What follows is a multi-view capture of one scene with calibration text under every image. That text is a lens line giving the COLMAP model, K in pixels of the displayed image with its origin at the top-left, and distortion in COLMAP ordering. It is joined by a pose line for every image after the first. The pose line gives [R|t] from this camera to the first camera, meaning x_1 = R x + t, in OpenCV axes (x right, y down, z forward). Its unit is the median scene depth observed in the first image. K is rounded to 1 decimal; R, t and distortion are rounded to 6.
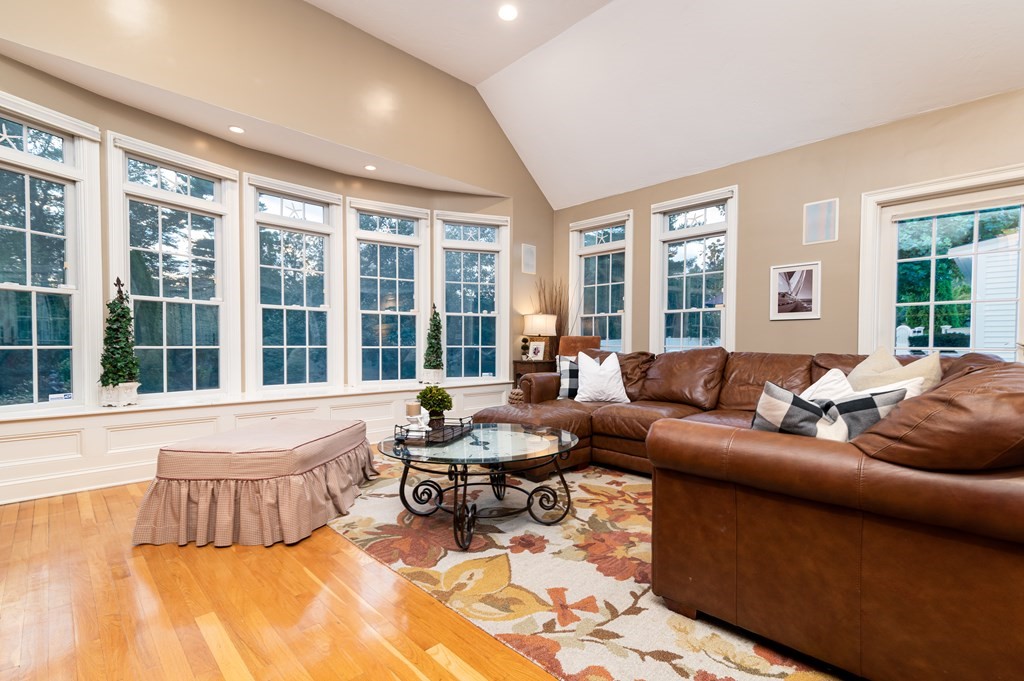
lens RADIAL K [[464.5, 0, 512.0], [0, 464.5, 340.5], [0, 0, 1]] dist [0.016172, -0.000365]
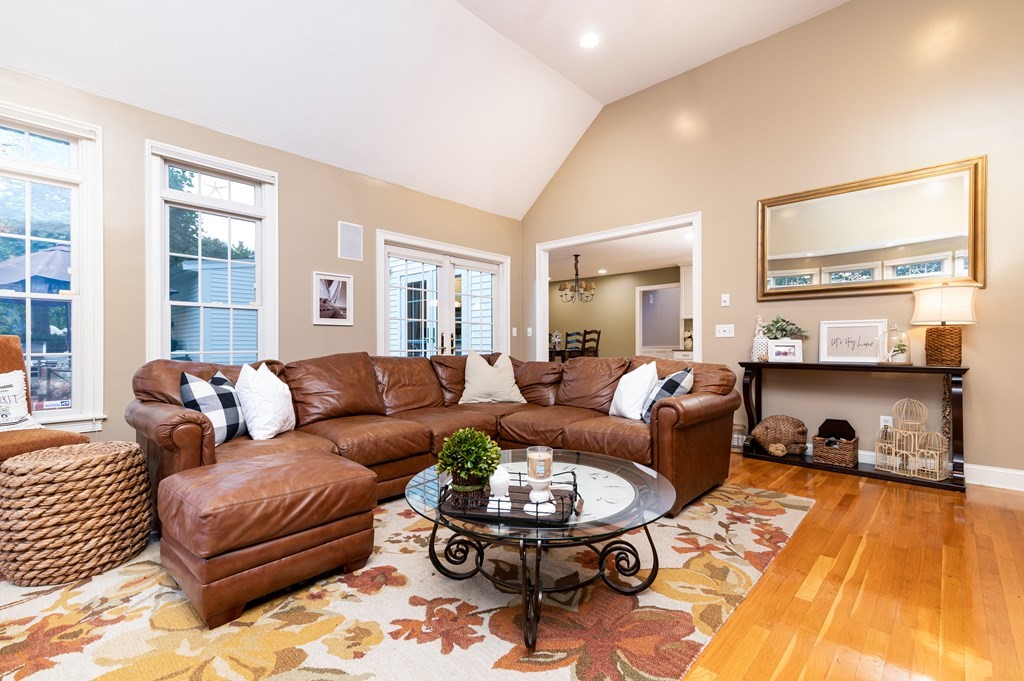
lens RADIAL K [[464.5, 0, 512.0], [0, 464.5, 340.5], [0, 0, 1]] dist [0.016172, -0.000365]
pose [[-0.044686, 0.007500, 0.998973, -0.746301], [-0.005847, 0.999953, -0.007769, -0.006259], [-0.998984, -0.006189, -0.044640, 0.990959]]
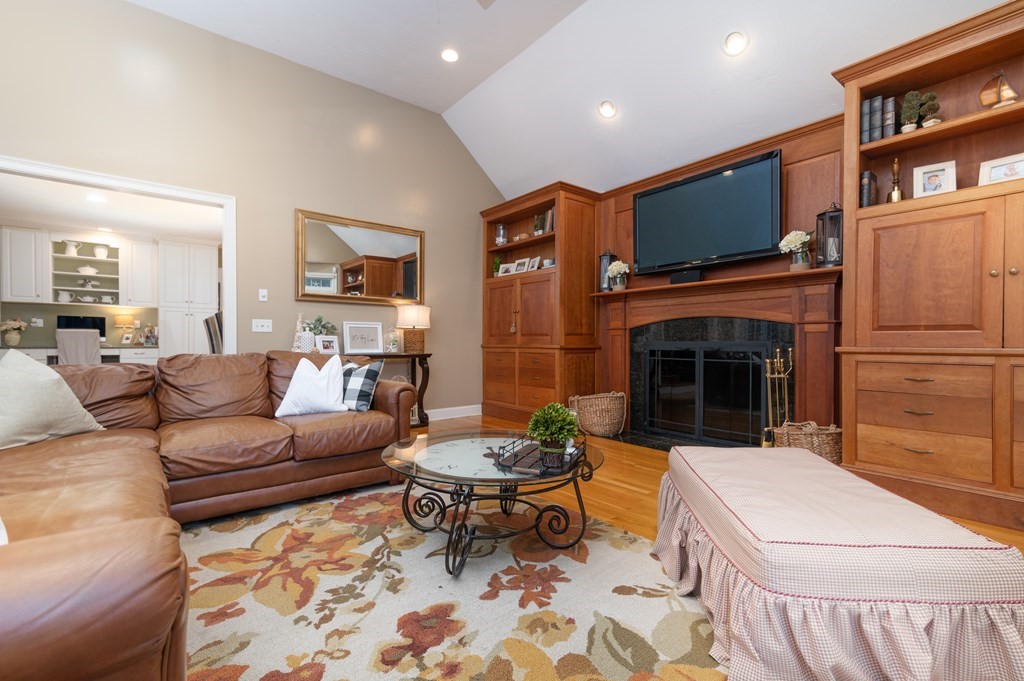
lens RADIAL K [[459.3, 0, 512.0], [0, 459.3, 340.5], [0, 0, 1]] dist [0.048057, -0.000042]
pose [[-0.995476, -0.008532, 0.094630, -0.171890], [-0.009393, 0.999918, -0.008662, 0.001946], [-0.094548, -0.009511, -0.995475, 1.747414]]
